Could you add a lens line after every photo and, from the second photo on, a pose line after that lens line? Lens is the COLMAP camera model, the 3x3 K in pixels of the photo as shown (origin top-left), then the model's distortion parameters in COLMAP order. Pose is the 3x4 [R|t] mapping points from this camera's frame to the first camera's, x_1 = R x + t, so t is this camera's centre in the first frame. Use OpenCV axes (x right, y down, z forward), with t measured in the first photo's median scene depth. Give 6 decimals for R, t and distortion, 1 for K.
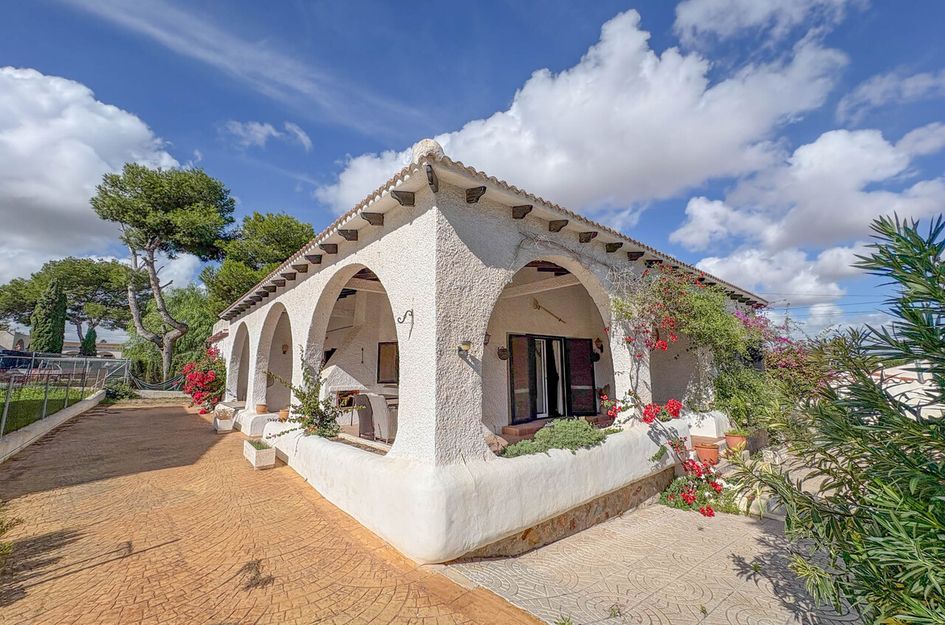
lens RADIAL K [[376.6, 0, 472.5], [0, 376.6, 312.5], [0, 0, 1]] dist [0.000417, 0.000283]
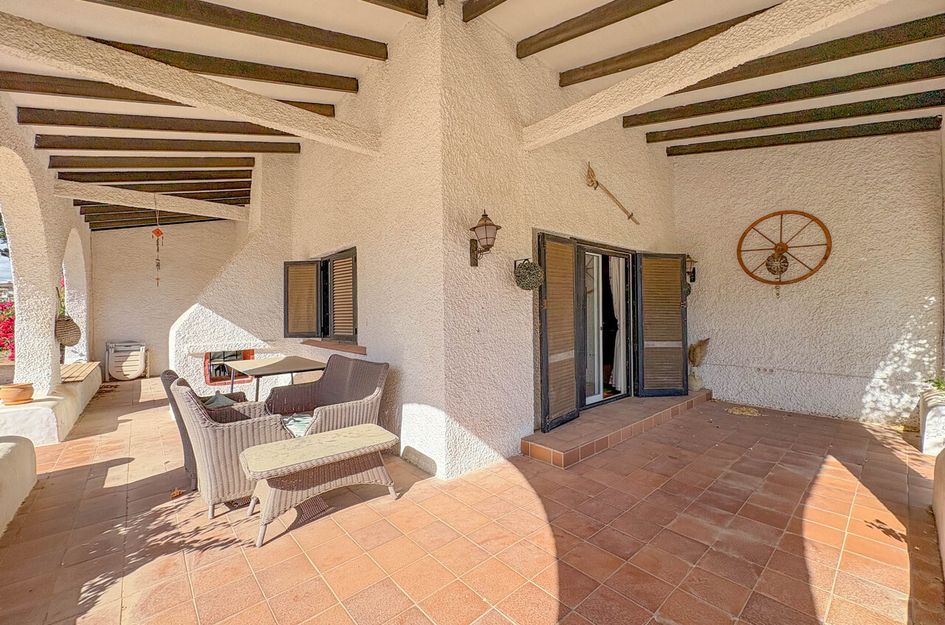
lens RADIAL K [[376.6, 0, 472.5], [0, 376.6, 312.5], [0, 0, 1]] dist [0.000417, 0.000283]
pose [[0.999982, -0.001998, -0.005732, 0.019872], [0.002842, 0.988516, 0.151088, 0.075171], [0.005365, -0.151102, 0.988504, 0.493722]]
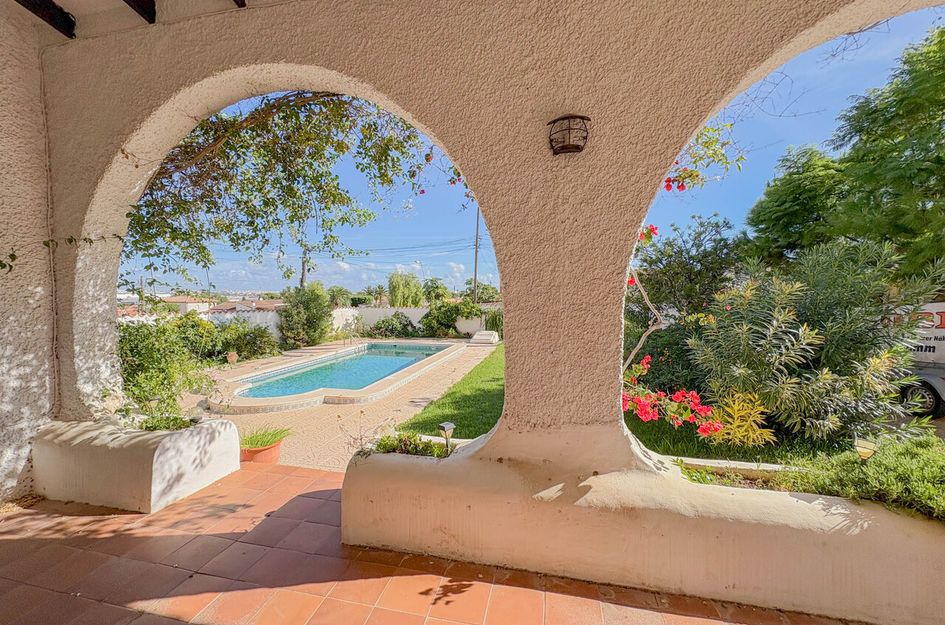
lens RADIAL K [[376.6, 0, 472.5], [0, 376.6, 312.5], [0, 0, 1]] dist [0.000417, 0.000283]
pose [[-0.586463, -0.030670, 0.809395, 0.130046], [-0.116685, 0.992058, -0.046955, 0.120213], [-0.801528, -0.121981, -0.585384, 0.840000]]
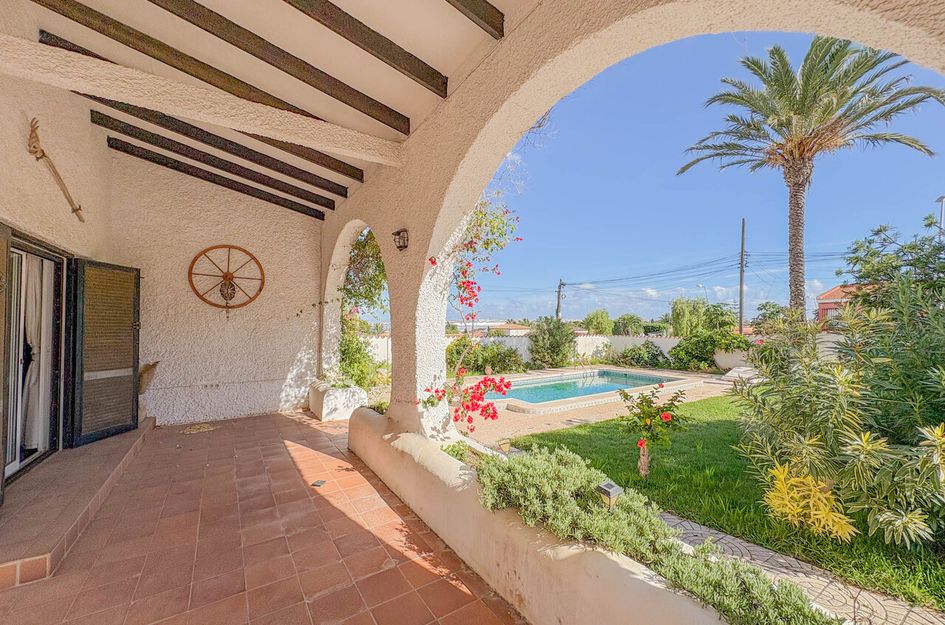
lens RADIAL K [[376.6, 0, 472.5], [0, 376.6, 312.5], [0, 0, 1]] dist [0.000417, 0.000283]
pose [[0.145004, 0.034522, 0.988829, -0.095243], [-0.146333, 0.989149, -0.013074, 0.074002], [-0.978550, -0.142803, 0.148482, 0.549780]]
